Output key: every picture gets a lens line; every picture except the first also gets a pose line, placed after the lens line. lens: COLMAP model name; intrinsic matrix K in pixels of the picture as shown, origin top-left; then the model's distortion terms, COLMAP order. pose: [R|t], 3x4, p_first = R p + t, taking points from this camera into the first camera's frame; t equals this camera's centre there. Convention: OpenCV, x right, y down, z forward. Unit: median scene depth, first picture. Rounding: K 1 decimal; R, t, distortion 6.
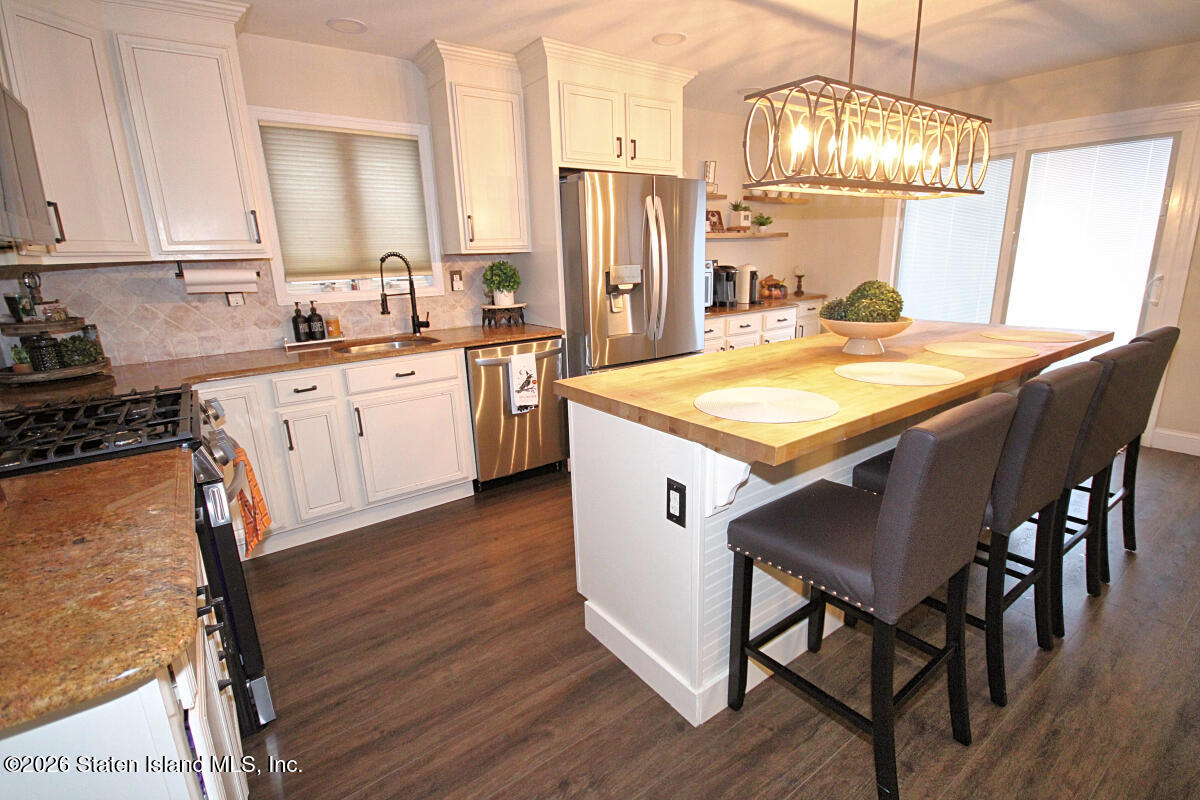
lens RADIAL K [[563.8, 0, 600.0], [0, 563.8, 400.0], [0, 0, 1]] dist [0.004263, 0.000245]
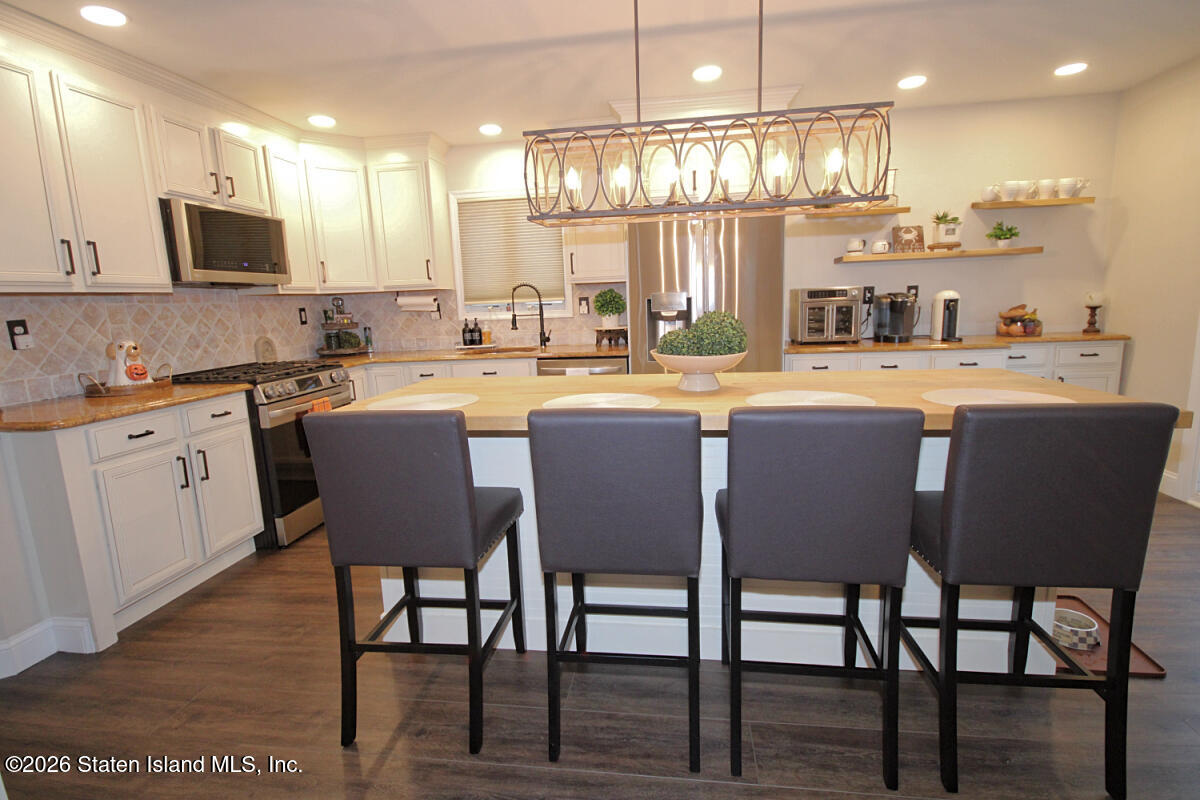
lens RADIAL K [[569.9, 0, 600.0], [0, 569.9, 400.0], [0, 0, 1]] dist [0.004017, -0.008400]
pose [[0.719405, 0.126047, -0.683058, 0.711311], [-0.157955, 0.987319, 0.015834, -0.041360], [0.676393, 0.096501, 0.730192, 0.170070]]
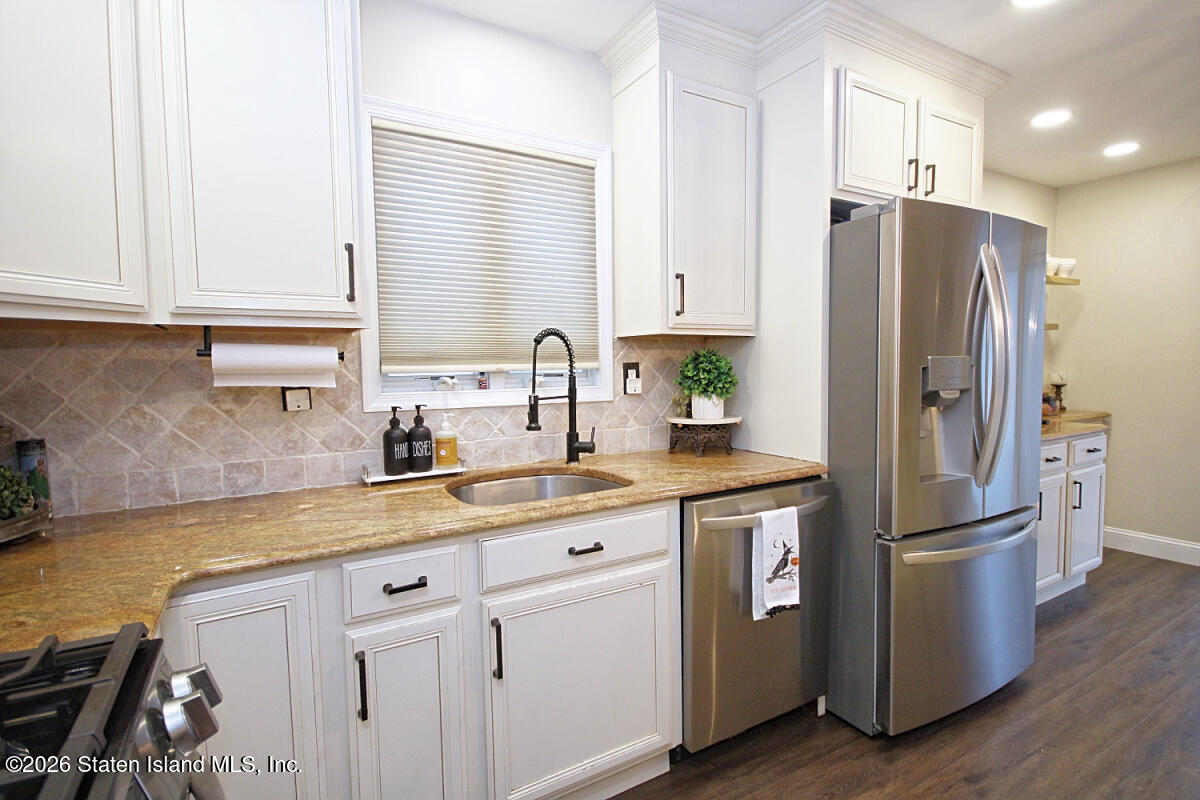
lens RADIAL K [[589.3, 0, 600.0], [0, 589.3, 400.0], [0, 0, 1]] dist [0.000101, 0.000998]
pose [[0.995239, 0.024818, -0.094257, -0.255739], [-0.041848, 0.982175, -0.183249, -0.073639], [0.088029, 0.186321, 0.978537, 0.400559]]
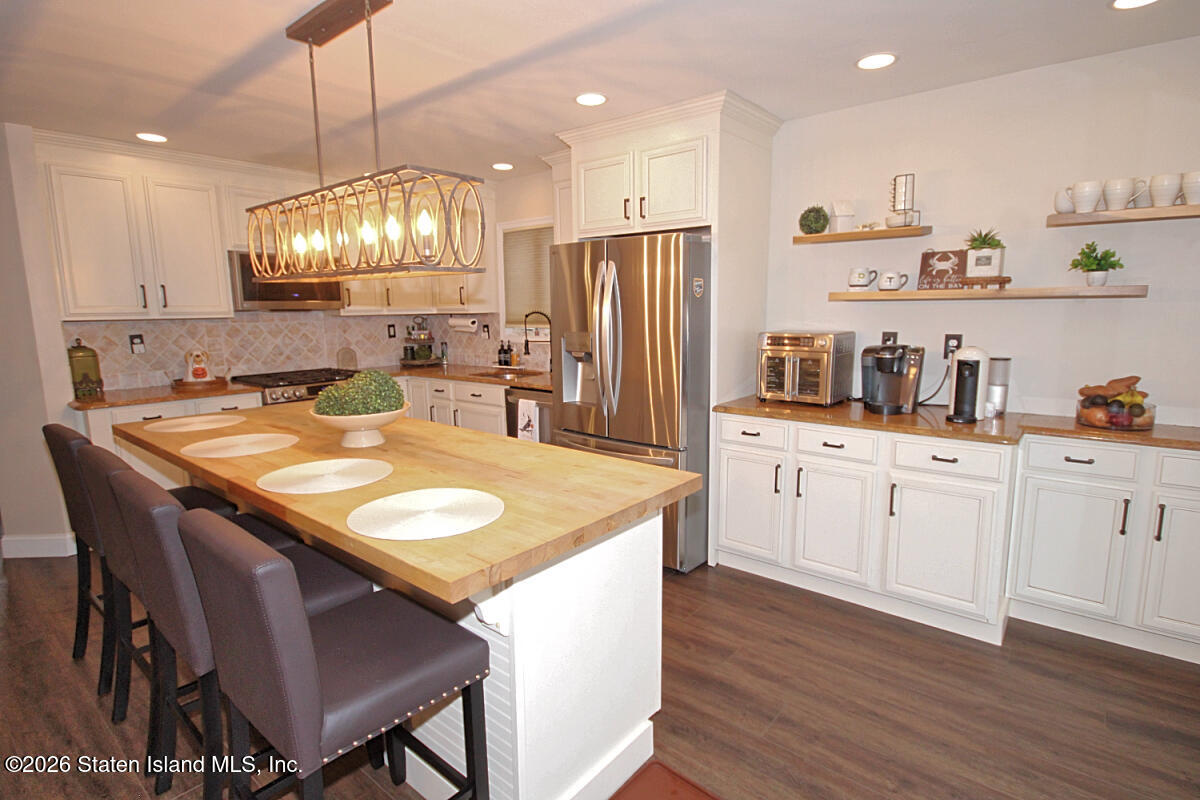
lens RADIAL K [[589.3, 0, 600.0], [0, 589.3, 400.0], [0, 0, 1]] dist [0.000101, 0.000998]
pose [[0.249848, 0.182305, -0.950968, 1.067363], [-0.237469, 0.963659, 0.122348, -0.265710], [0.938714, 0.195257, 0.284061, 0.784881]]
